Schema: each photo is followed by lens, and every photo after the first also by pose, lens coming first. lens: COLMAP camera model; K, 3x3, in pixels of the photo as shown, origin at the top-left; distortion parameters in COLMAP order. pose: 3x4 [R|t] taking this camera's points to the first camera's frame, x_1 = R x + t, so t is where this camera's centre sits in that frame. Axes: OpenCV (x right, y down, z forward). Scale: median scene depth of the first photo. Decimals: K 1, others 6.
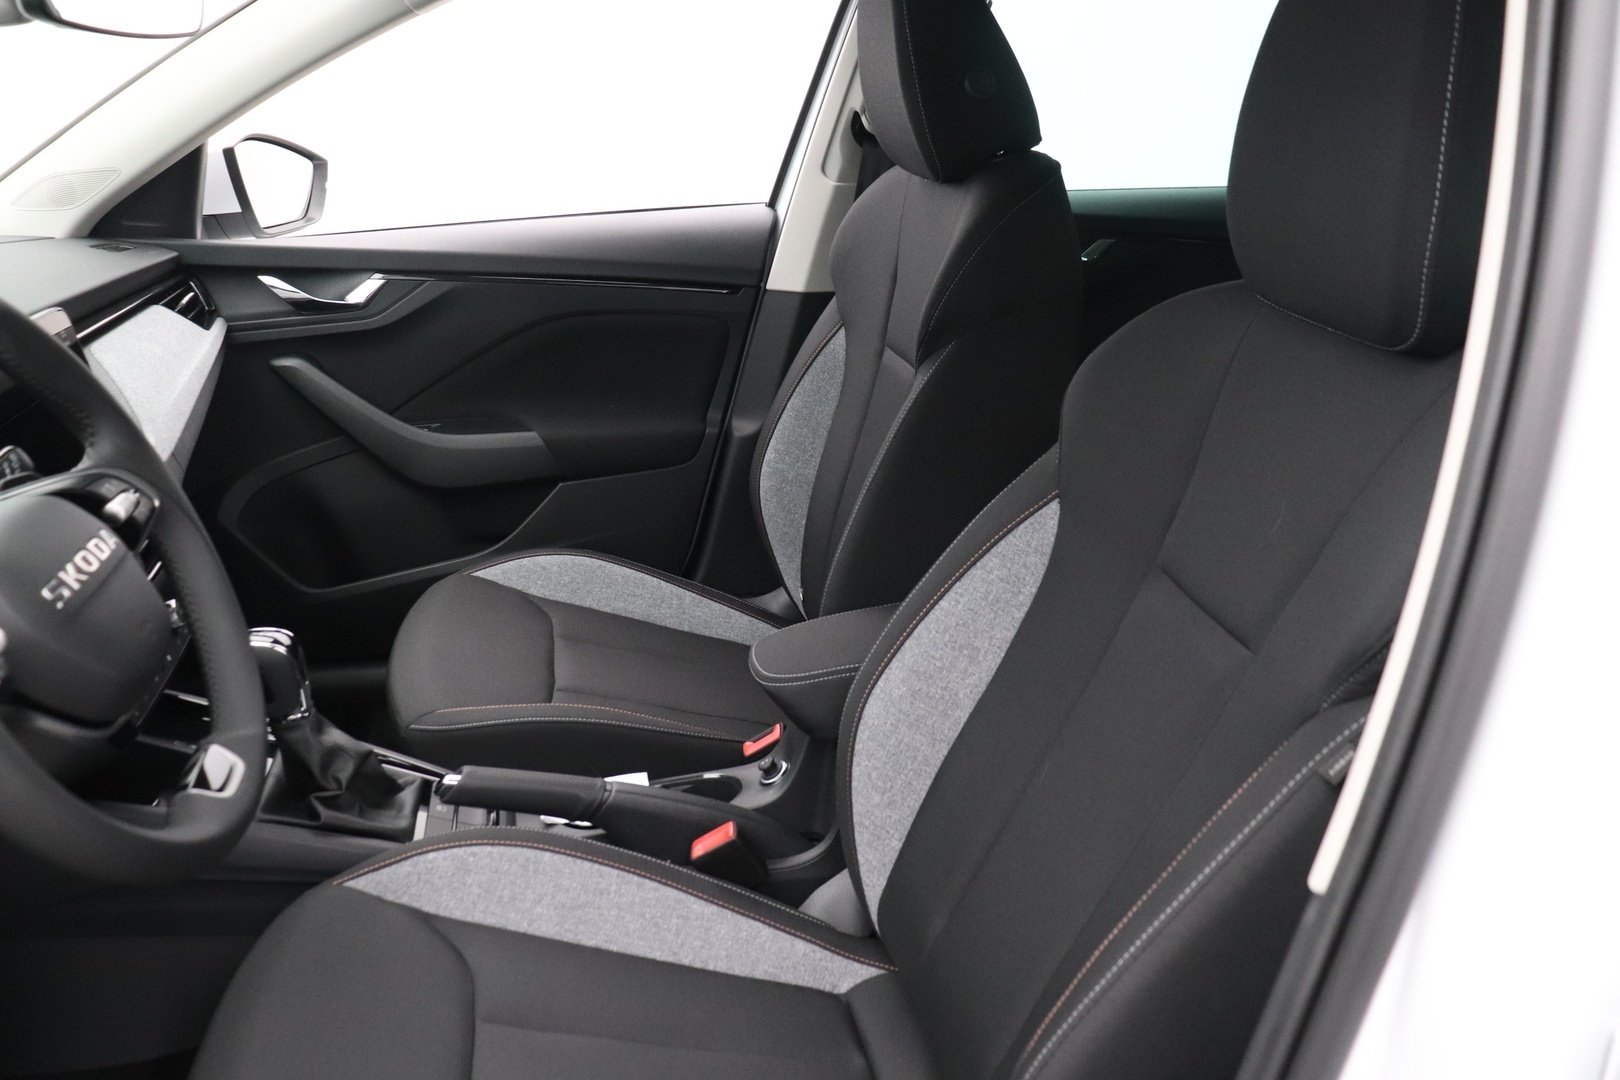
lens RADIAL K [[1353.2, 0, 810.0], [0, 1353.2, 540.0], [0, 0, 1]] dist [-0.178871, 0.163921]
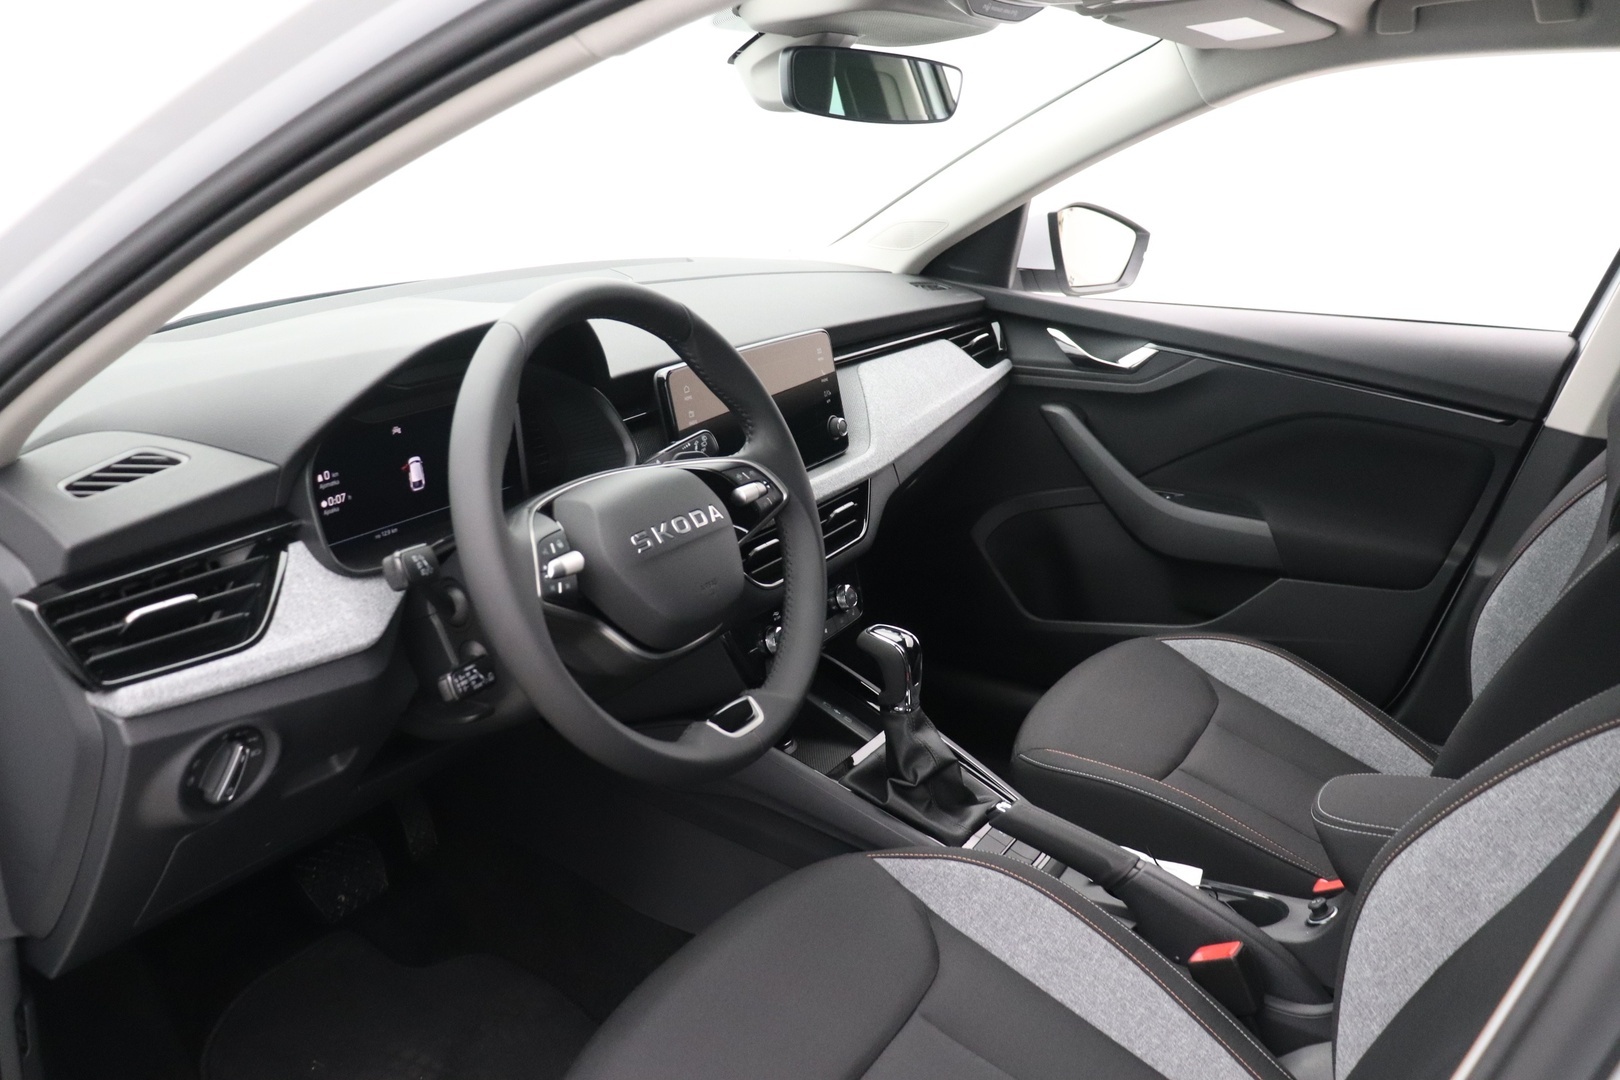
lens RADIAL K [[1353.2, 0, 810.0], [0, 1353.2, 540.0], [0, 0, 1]] dist [-0.178871, 0.163921]
pose [[0.749499, 0.219716, -0.624481, 0.189410], [-0.248525, 0.967706, 0.042198, -0.028845], [0.613585, 0.123572, 0.779900, 0.018560]]
